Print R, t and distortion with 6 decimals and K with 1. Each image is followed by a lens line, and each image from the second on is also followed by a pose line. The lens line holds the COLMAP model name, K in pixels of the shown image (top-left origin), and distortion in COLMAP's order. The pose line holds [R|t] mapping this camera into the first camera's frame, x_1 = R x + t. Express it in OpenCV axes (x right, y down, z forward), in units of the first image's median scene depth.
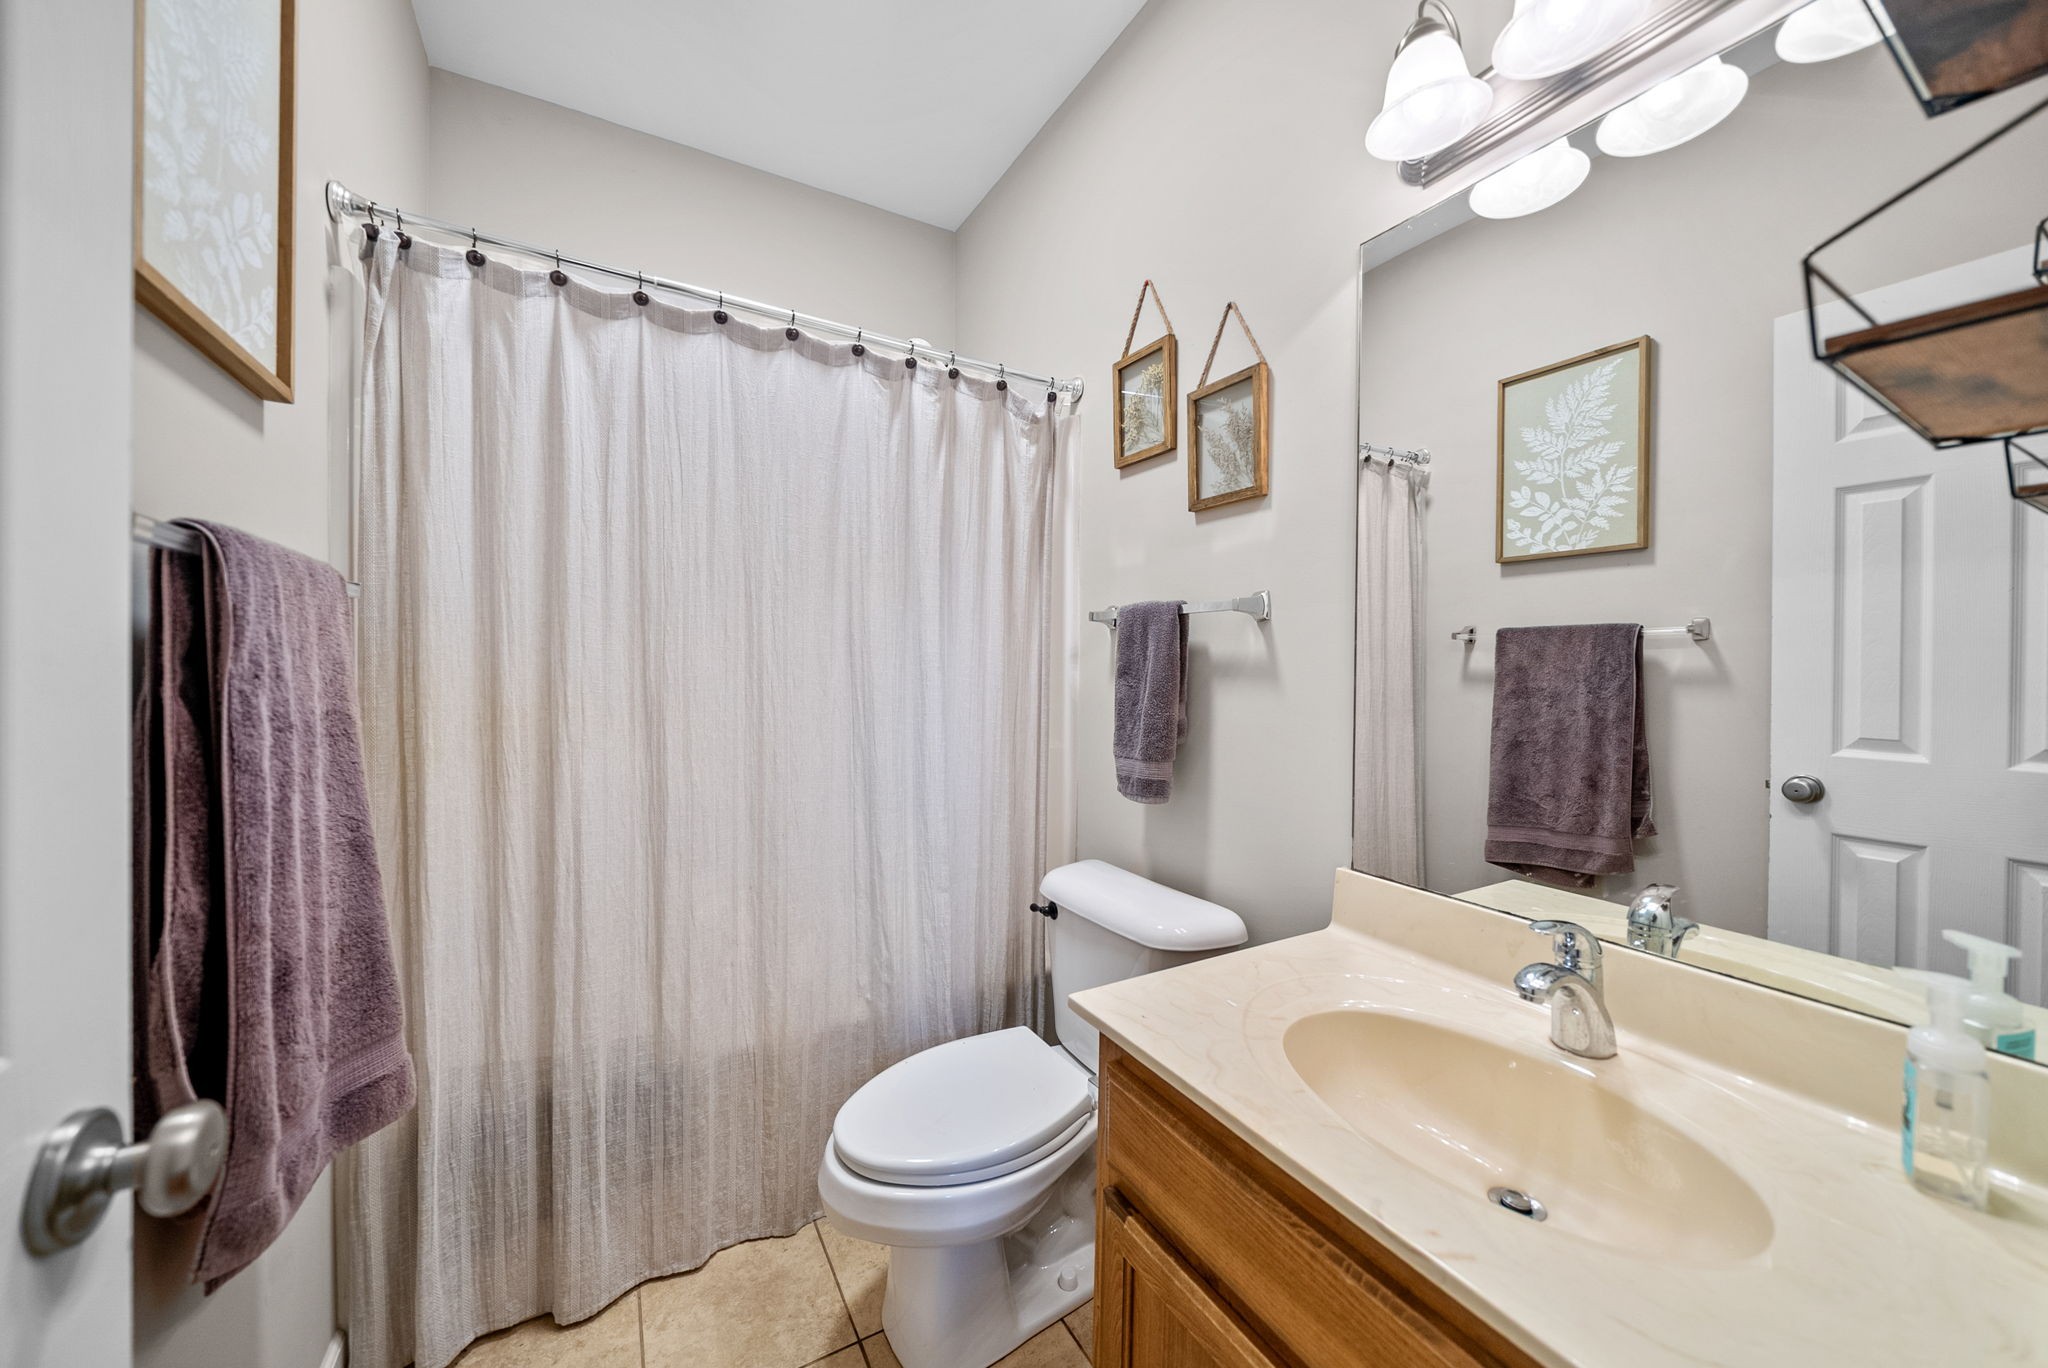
lens RADIAL K [[718.5, 0, 1028.4], [0, 718.5, 673.5], [0, 0, 1]] dist [0.001358, 0.000149]
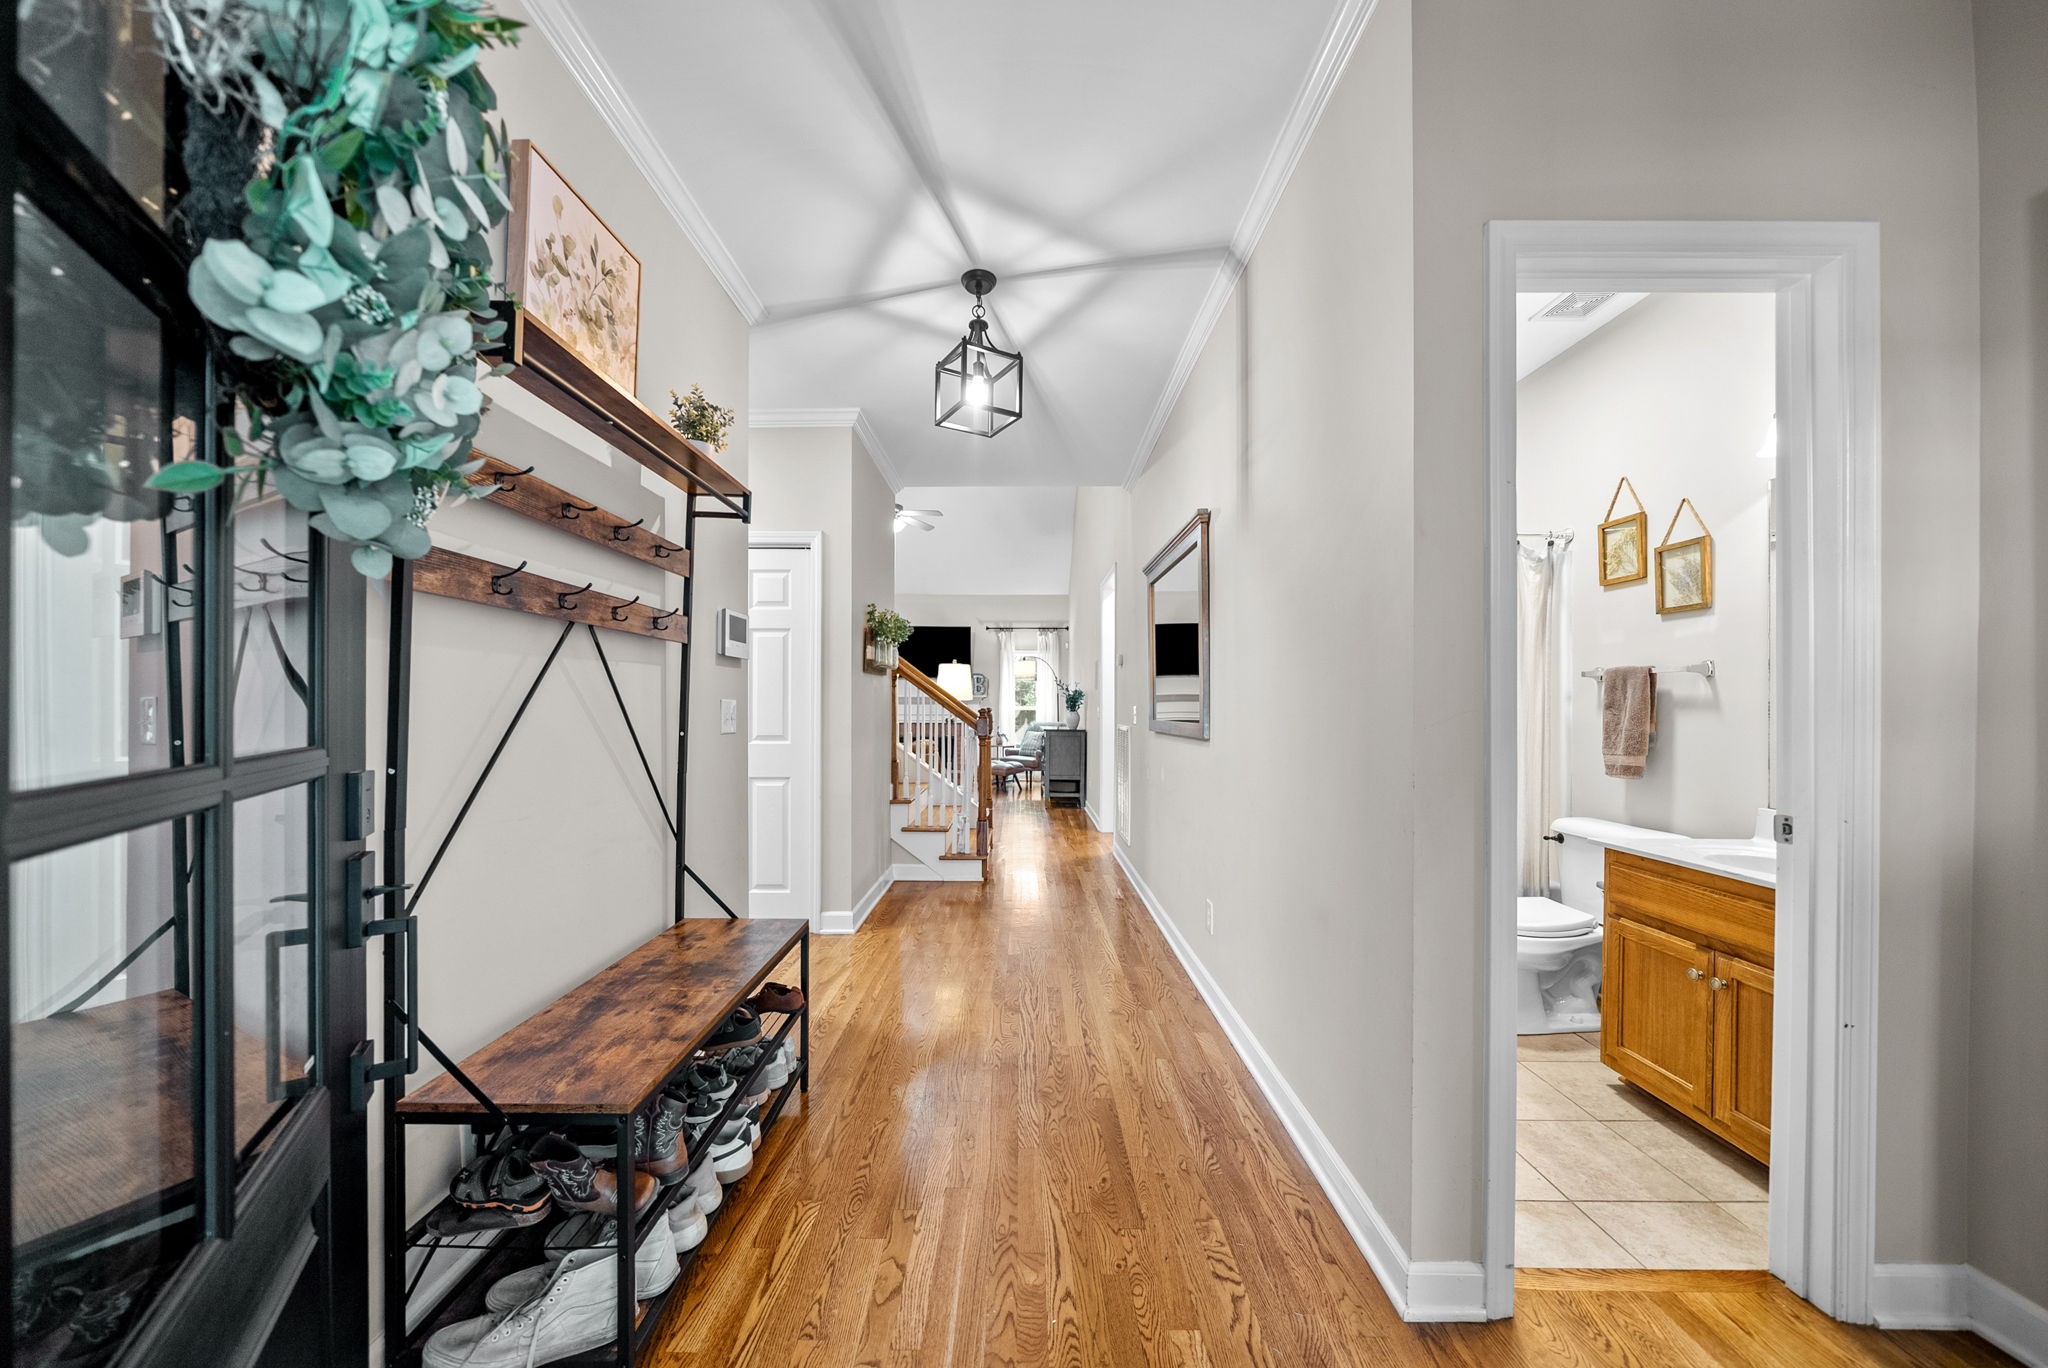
lens RADIAL K [[718.5, 0, 1021.3], [0, 718.5, 706.1], [0, 0, 1]] dist [0.001358, 0.000149]
pose [[0.864701, -0.006936, -0.502239, -0.235900], [-0.001028, 0.999878, -0.015578, 0.027500], [0.502286, 0.013987, 0.864588, -1.290866]]
